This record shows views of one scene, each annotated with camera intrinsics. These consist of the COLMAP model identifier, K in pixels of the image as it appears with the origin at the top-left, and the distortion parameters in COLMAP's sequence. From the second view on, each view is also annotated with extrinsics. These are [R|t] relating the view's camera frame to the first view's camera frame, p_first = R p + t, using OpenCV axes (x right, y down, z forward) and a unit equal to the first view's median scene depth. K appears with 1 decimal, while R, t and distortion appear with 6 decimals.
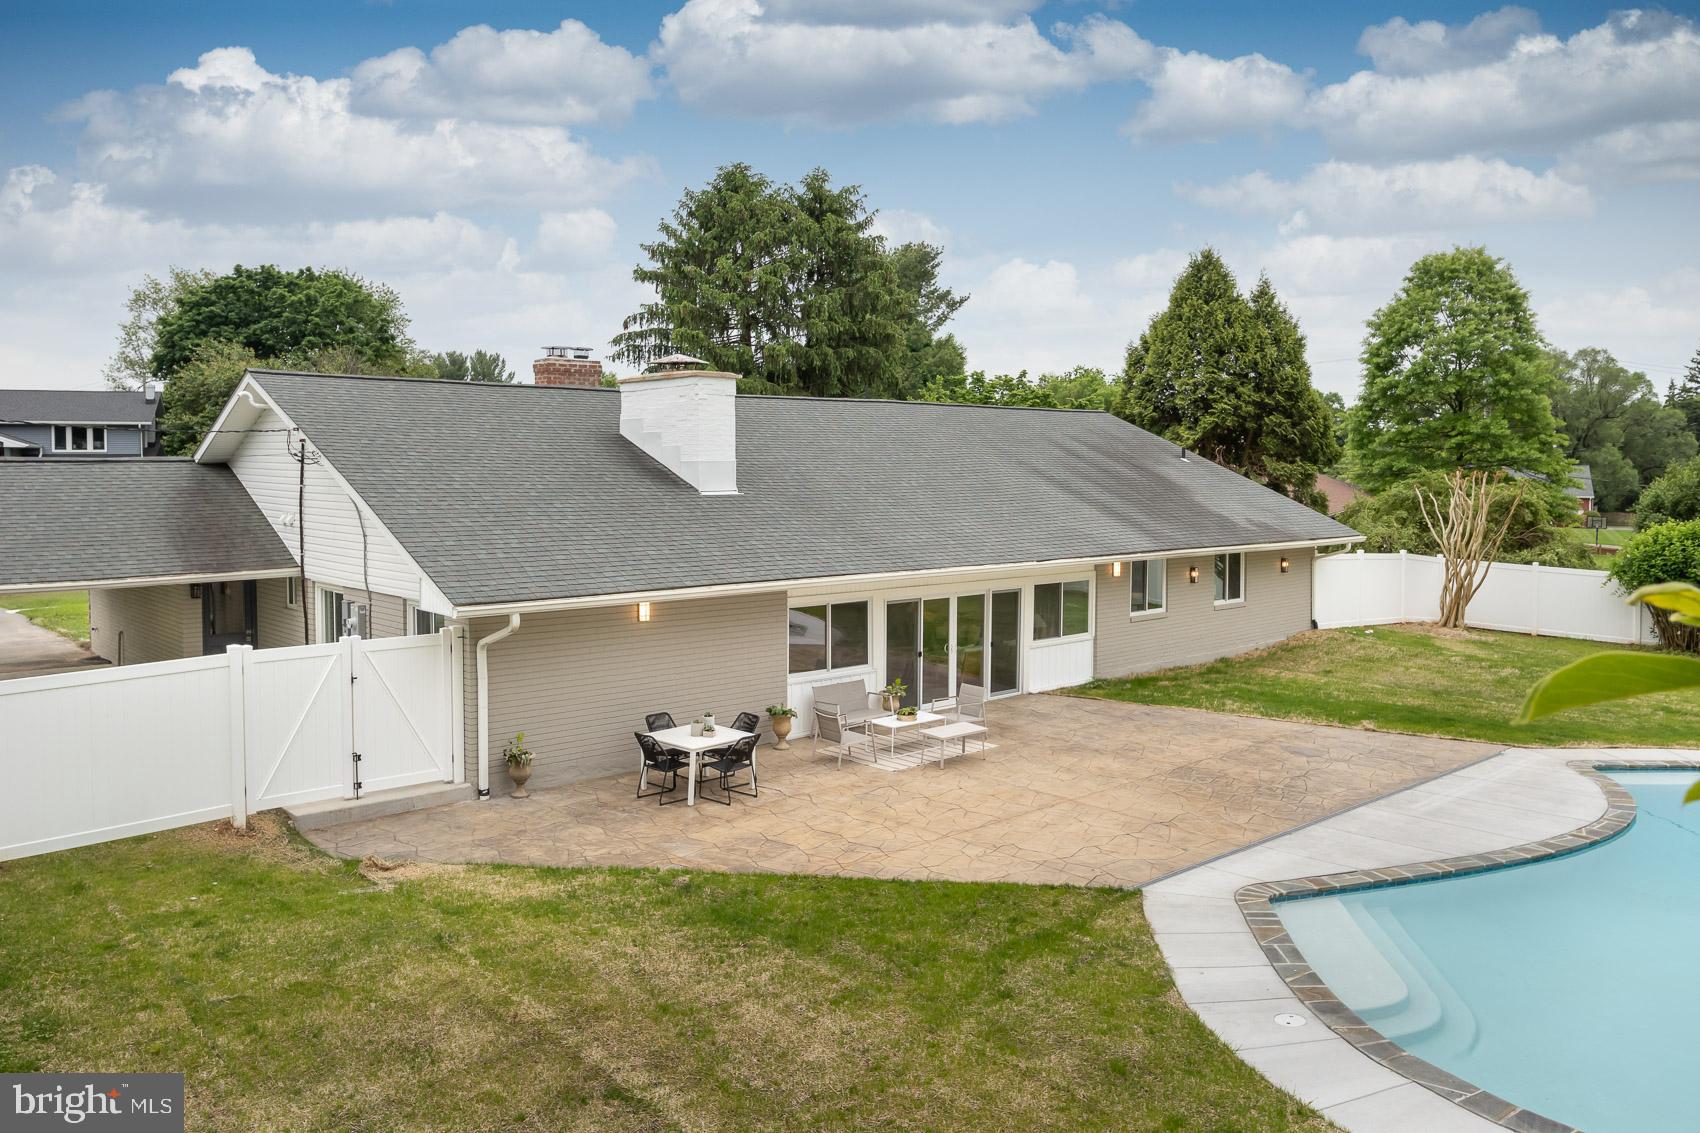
lens RADIAL K [[1248.5, 0, 843.5], [0, 1248.5, 550.5], [0, 0, 1]] dist [-0.028396, -0.010659]
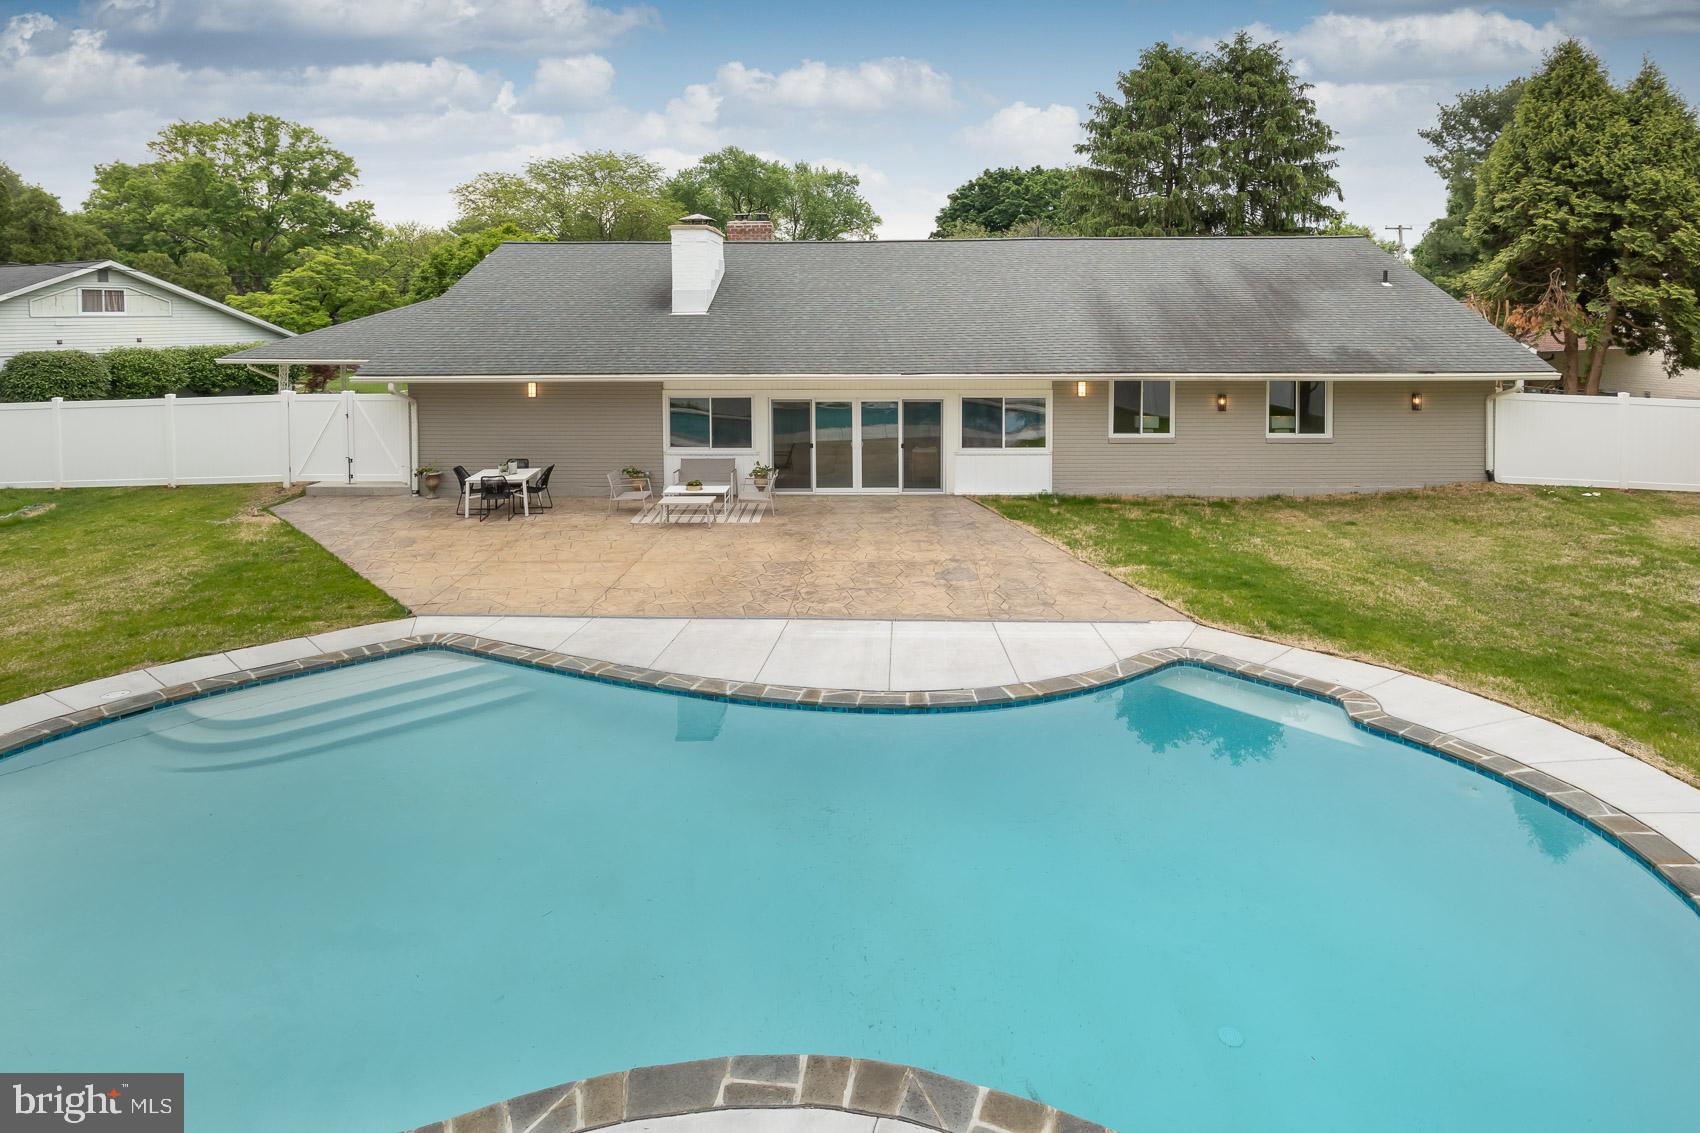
lens RADIAL K [[955.1, 0, 869.7], [0, 955.1, 346.2], [0, 0, 1]] dist [-0.013496, 0.000184]
pose [[0.731476, 0.020093, -0.681572, 0.748690], [-0.040486, 0.999082, -0.013996, -0.002414], [0.680665, 0.037832, 0.731618, 0.367583]]
